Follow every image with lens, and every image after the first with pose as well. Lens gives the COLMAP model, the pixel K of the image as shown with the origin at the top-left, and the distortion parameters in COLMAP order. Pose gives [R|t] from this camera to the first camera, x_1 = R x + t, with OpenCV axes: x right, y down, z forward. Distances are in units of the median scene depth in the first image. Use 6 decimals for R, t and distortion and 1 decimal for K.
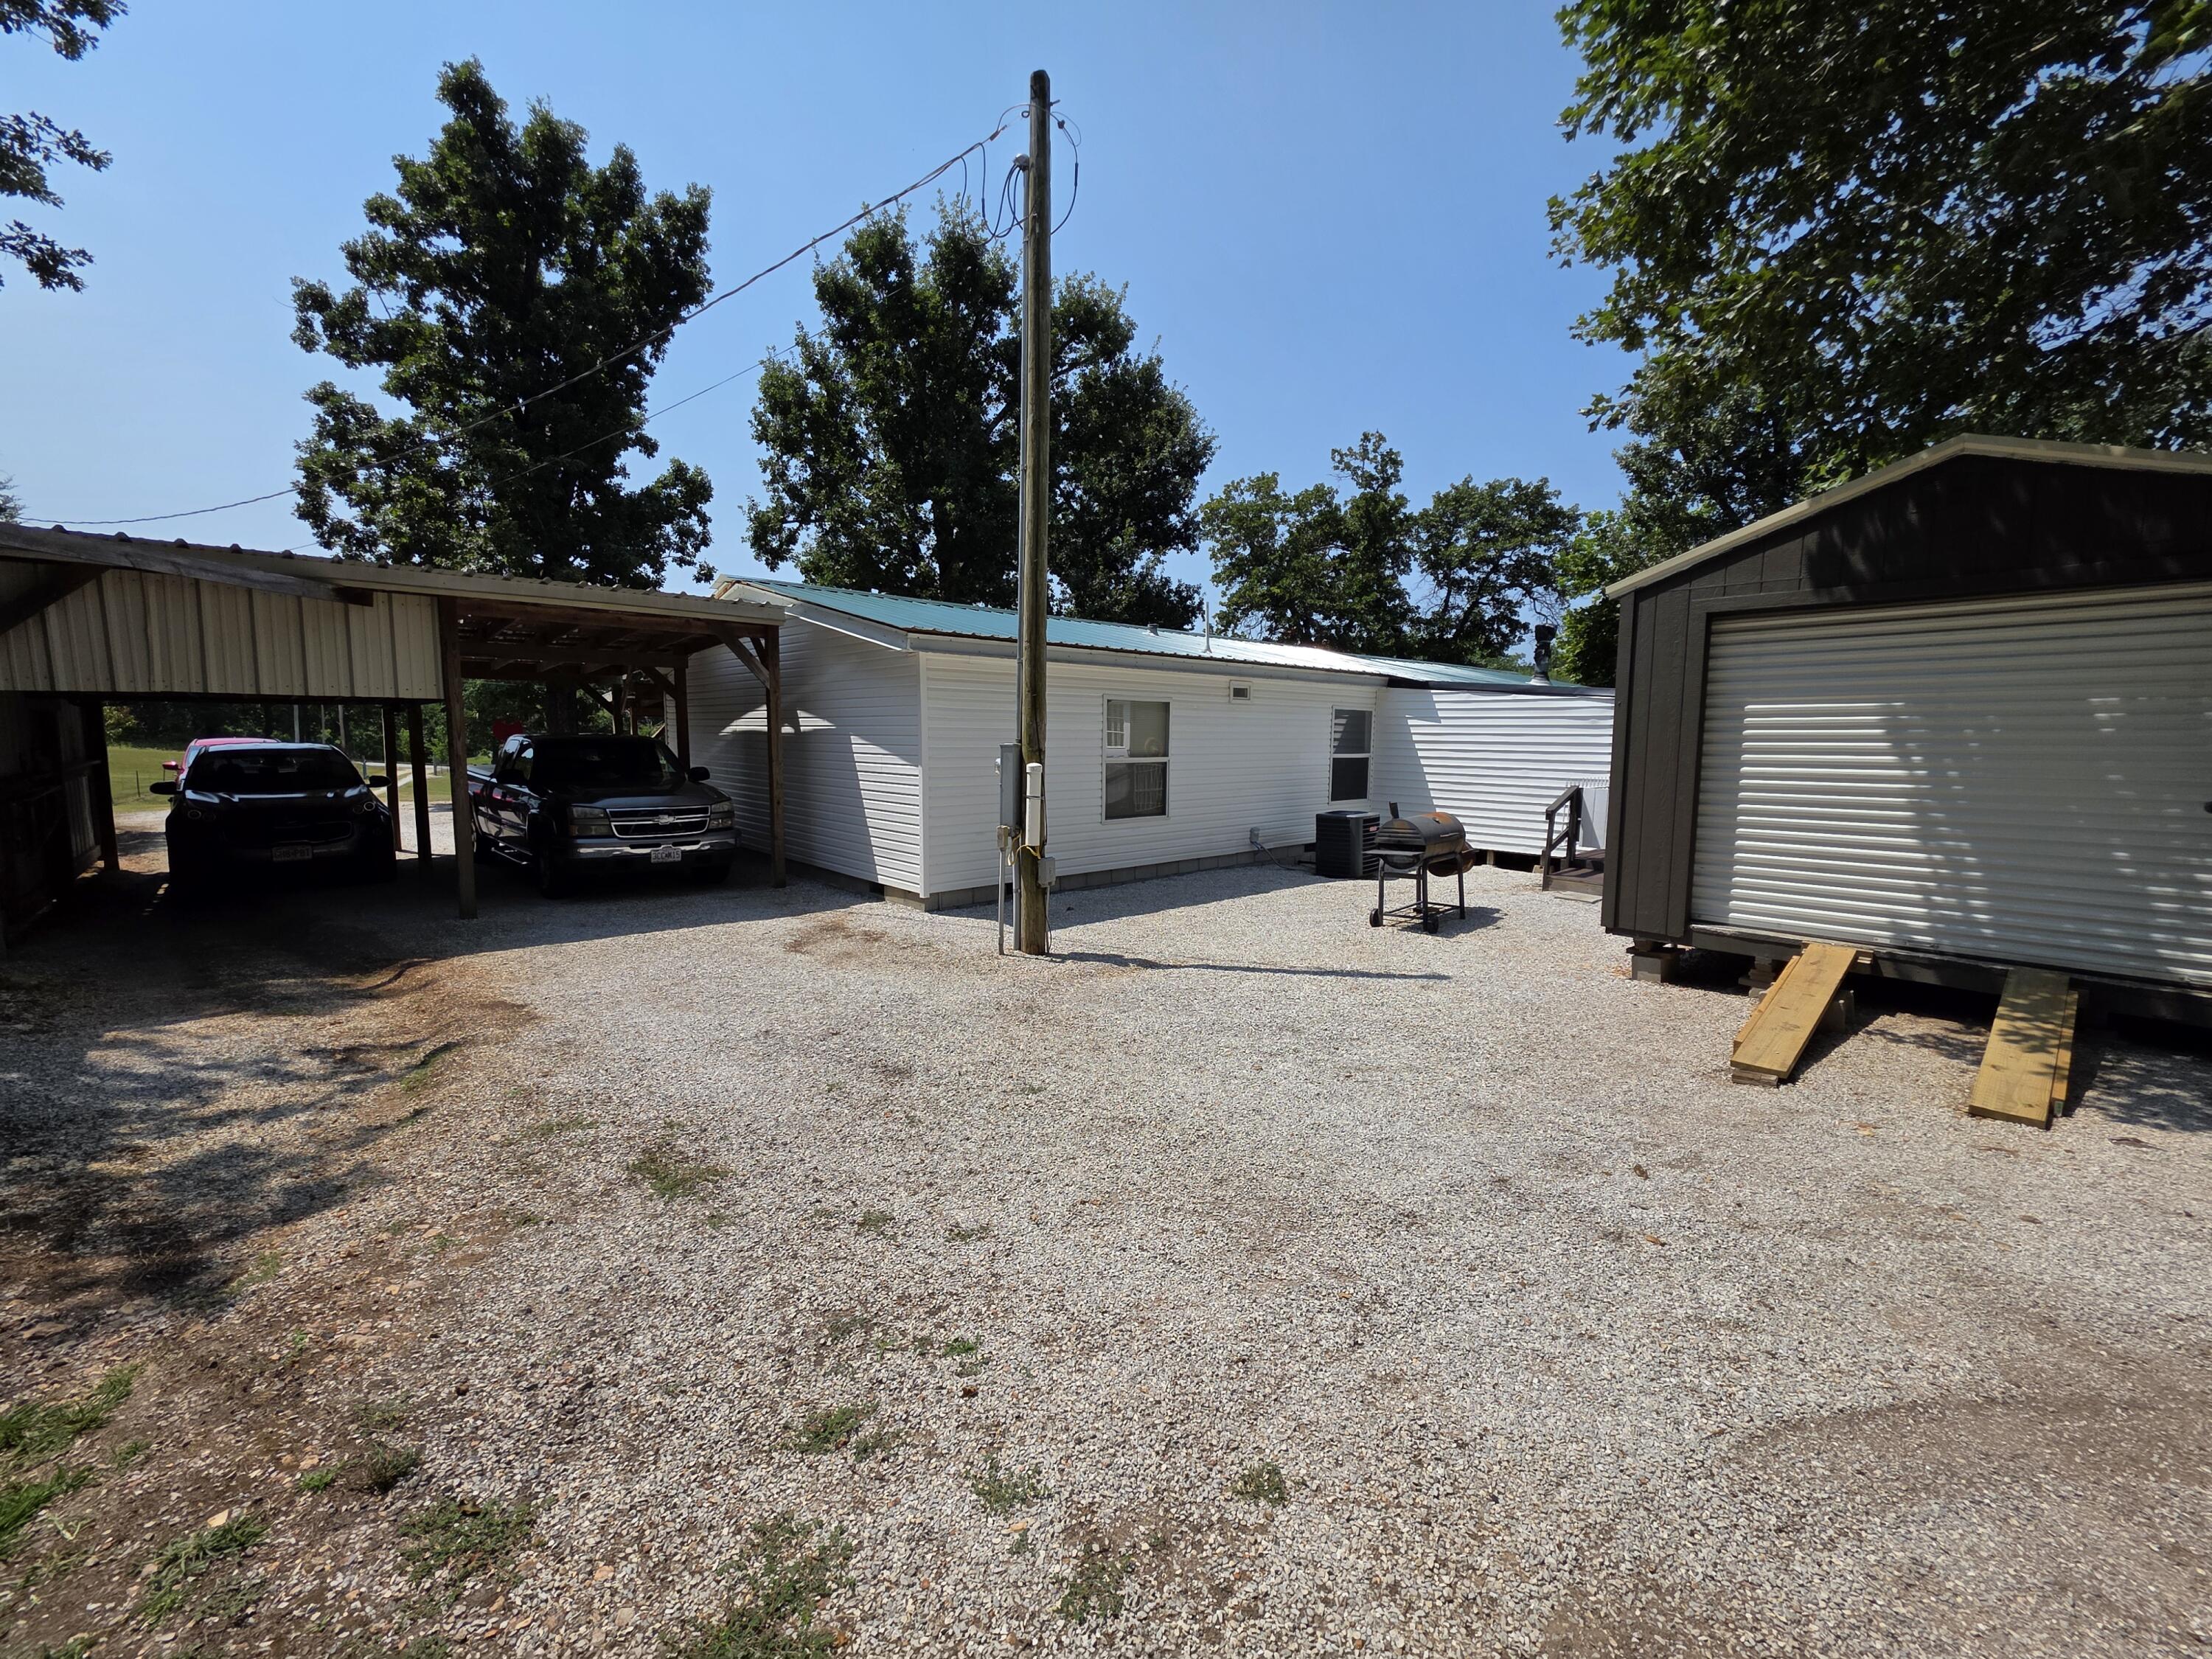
lens RADIAL K [[892.9, 0, 1108.6], [0, 892.9, 822.4], [0, 0, 1]] dist [0.001445, 0.000280]
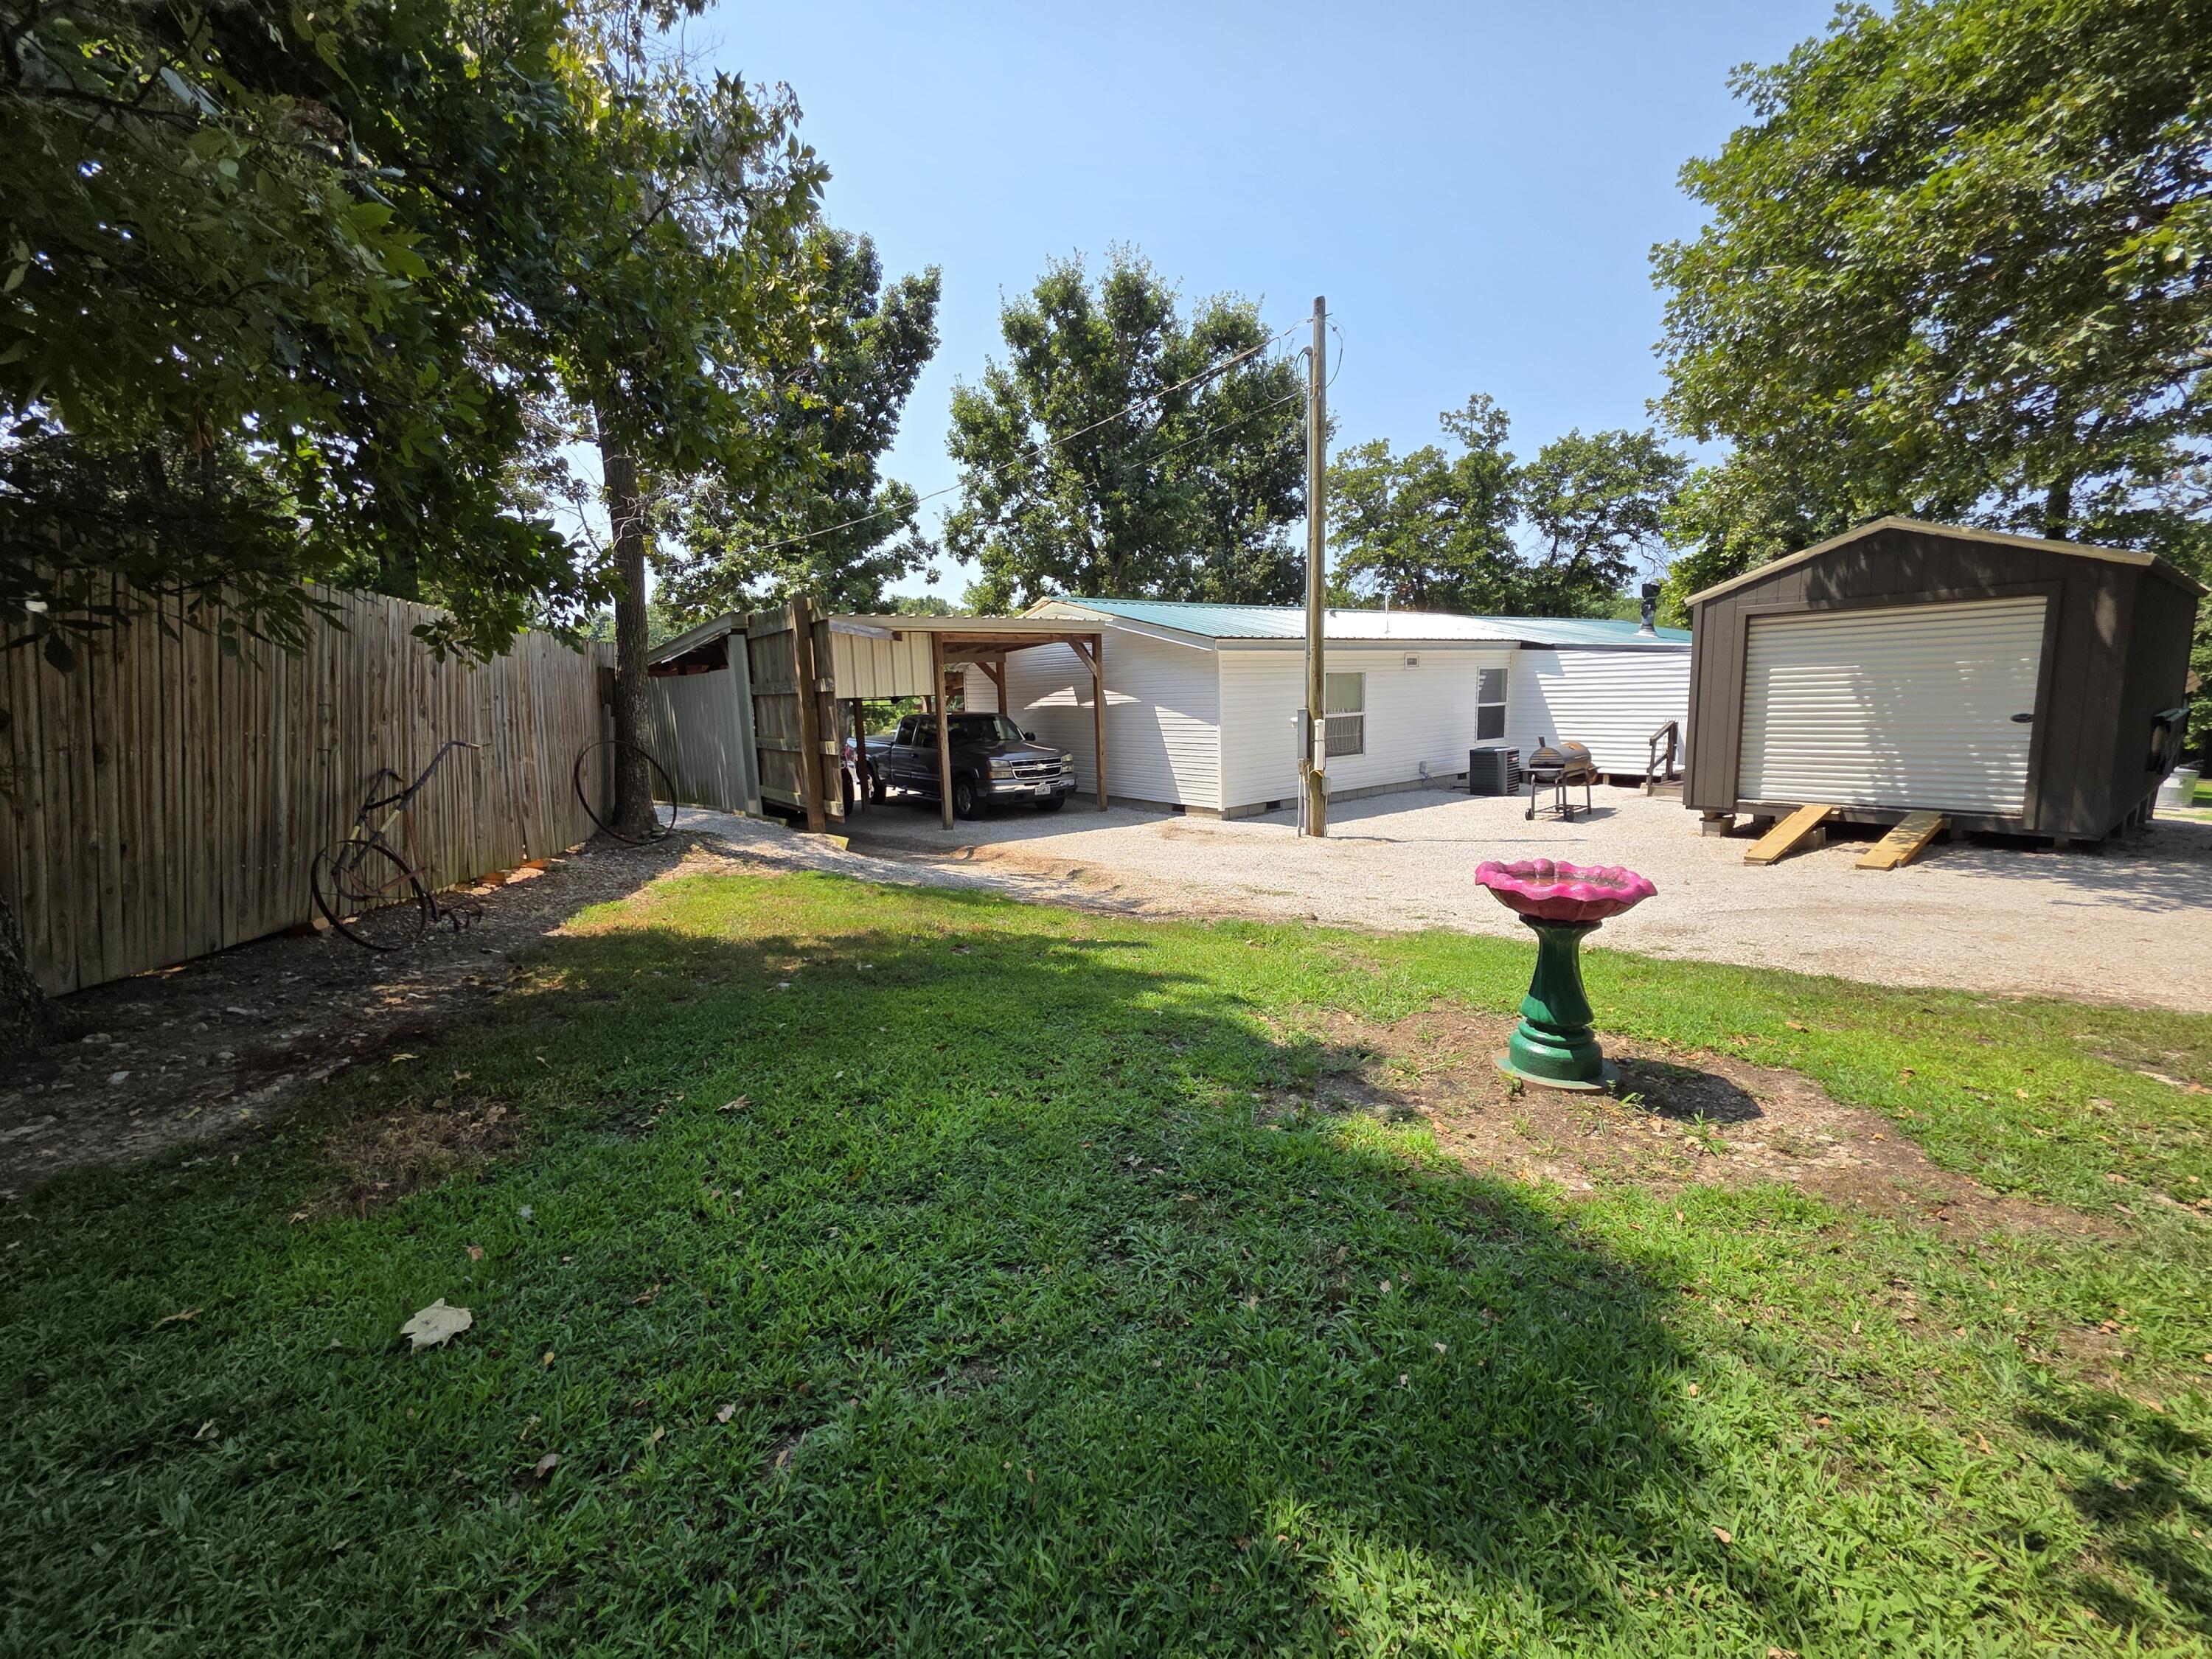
lens RADIAL K [[892.9, 0, 1108.6], [0, 892.9, 822.4], [0, 0, 1]] dist [0.001445, 0.000280]
pose [[0.994975, -0.029174, -0.095776, -0.079542], [0.033819, 0.998311, 0.047239, 0.007826], [0.094236, -0.050241, 0.994281, -0.170480]]
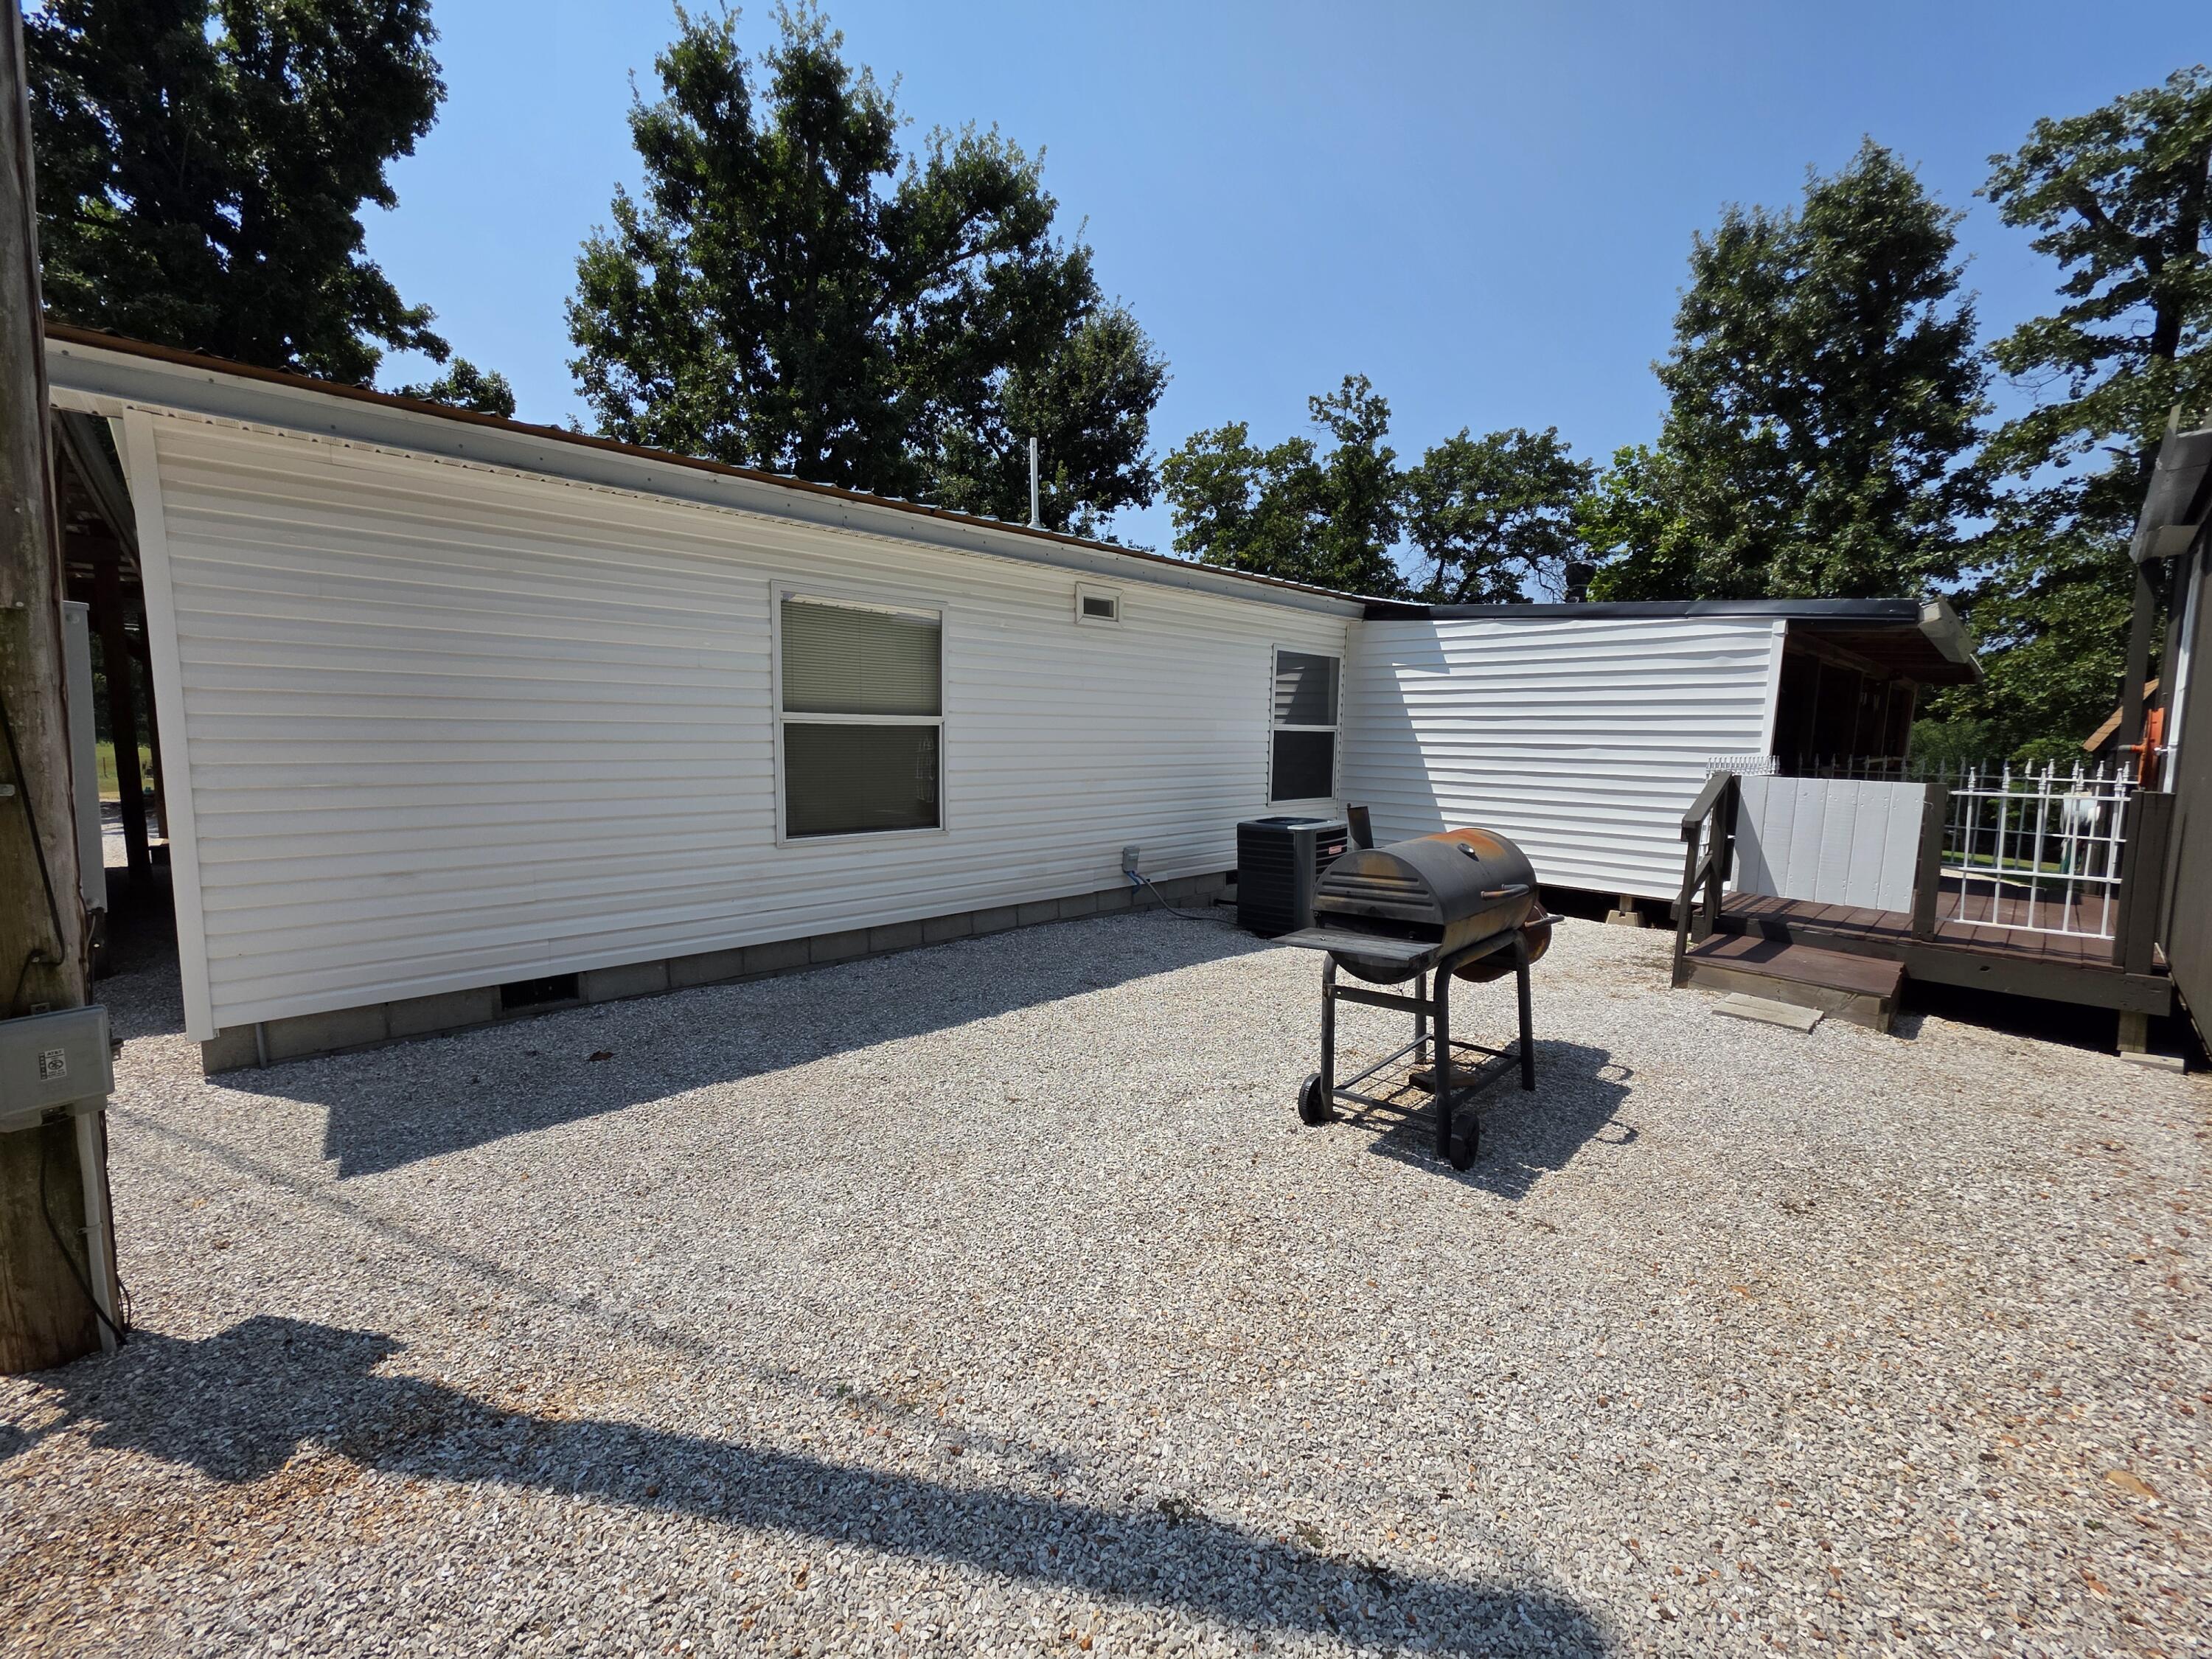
lens RADIAL K [[892.9, 0, 1108.6], [0, 892.9, 822.4], [0, 0, 1]] dist [0.001445, 0.000280]
pose [[0.999917, 0.001297, 0.012856, 0.062593], [-0.001323, 0.999997, 0.002050, -0.004853], [-0.012853, -0.002067, 0.999915, 0.187187]]
